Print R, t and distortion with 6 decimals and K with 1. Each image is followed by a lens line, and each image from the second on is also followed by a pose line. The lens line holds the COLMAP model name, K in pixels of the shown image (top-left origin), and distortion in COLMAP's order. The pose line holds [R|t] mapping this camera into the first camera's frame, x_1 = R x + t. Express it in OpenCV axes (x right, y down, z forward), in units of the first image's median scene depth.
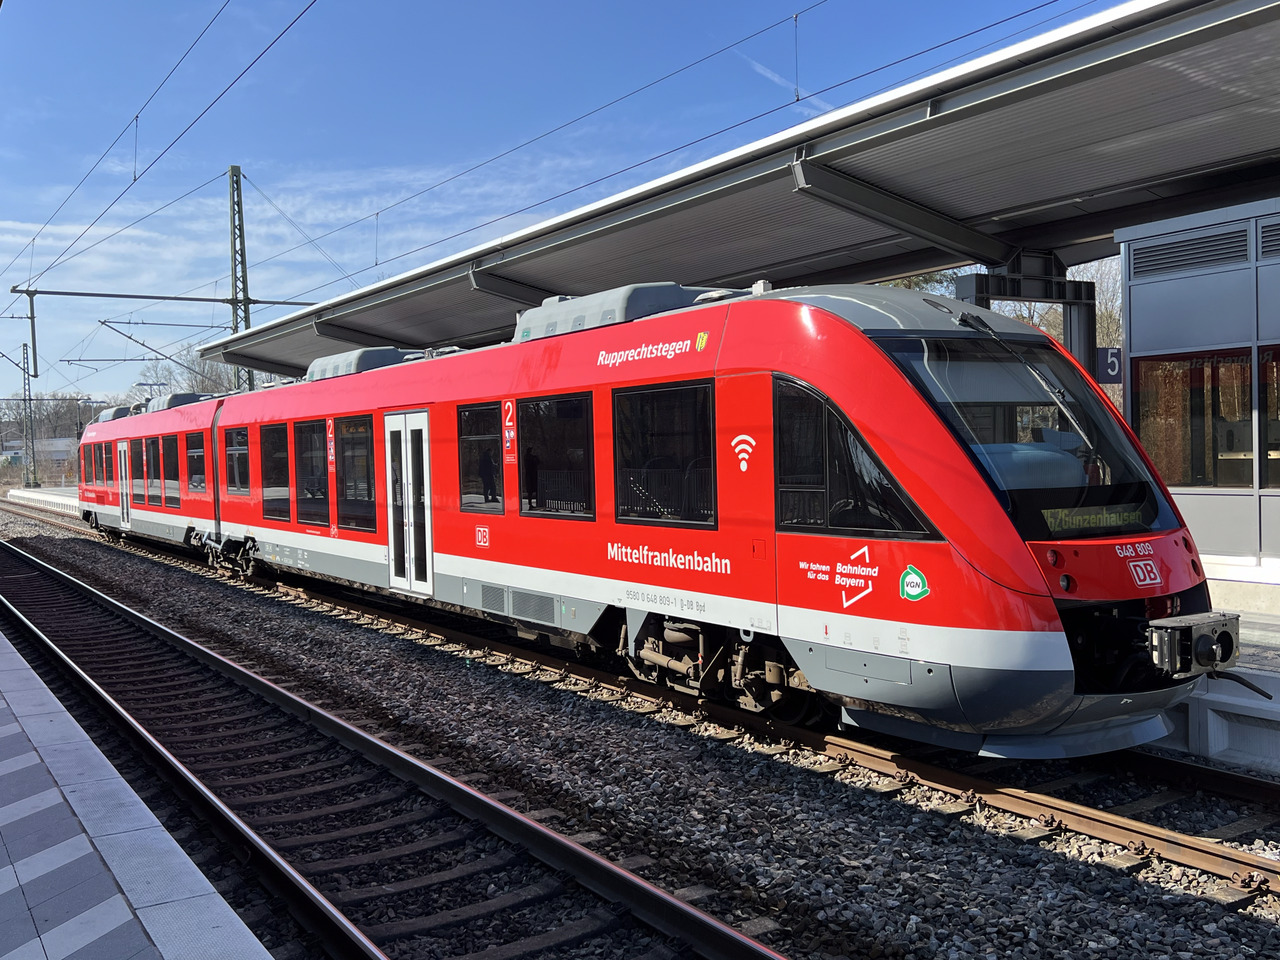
lens RADIAL K [[1327.8, 0, 639.2], [0, 1327.8, 477.4], [0, 0, 1]] dist [0.031919, 0.000000]
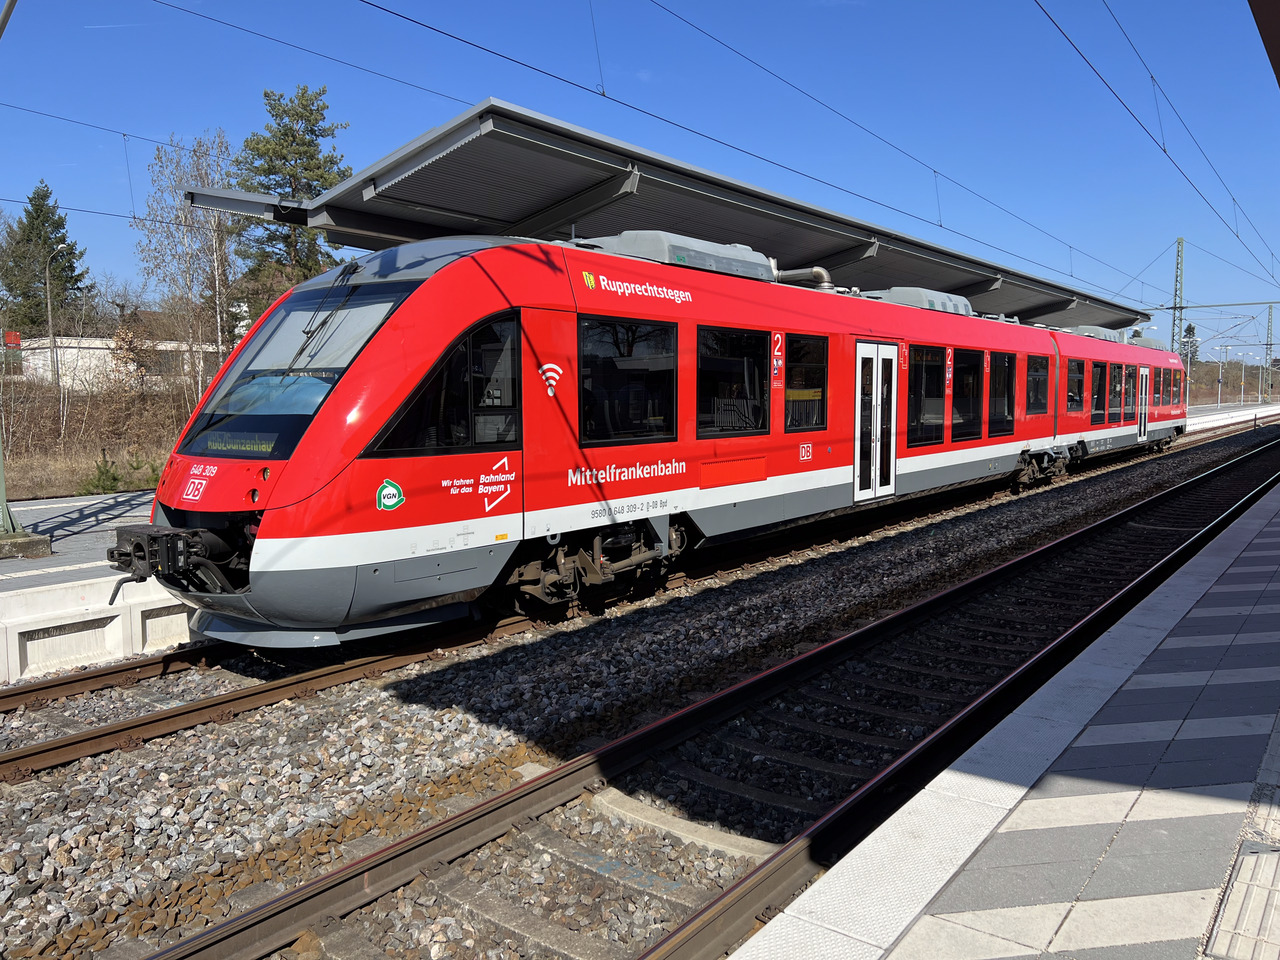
lens RADIAL K [[985.6, 0, 641.3], [0, 985.6, 473.4], [0, 0, 1]] dist [0.064590, -0.072505]
pose [[-0.390077, -0.074445, 0.917768, -0.751825], [0.010464, 0.996304, 0.085263, -0.010338], [-0.920723, 0.042862, -0.387856, 1.296656]]
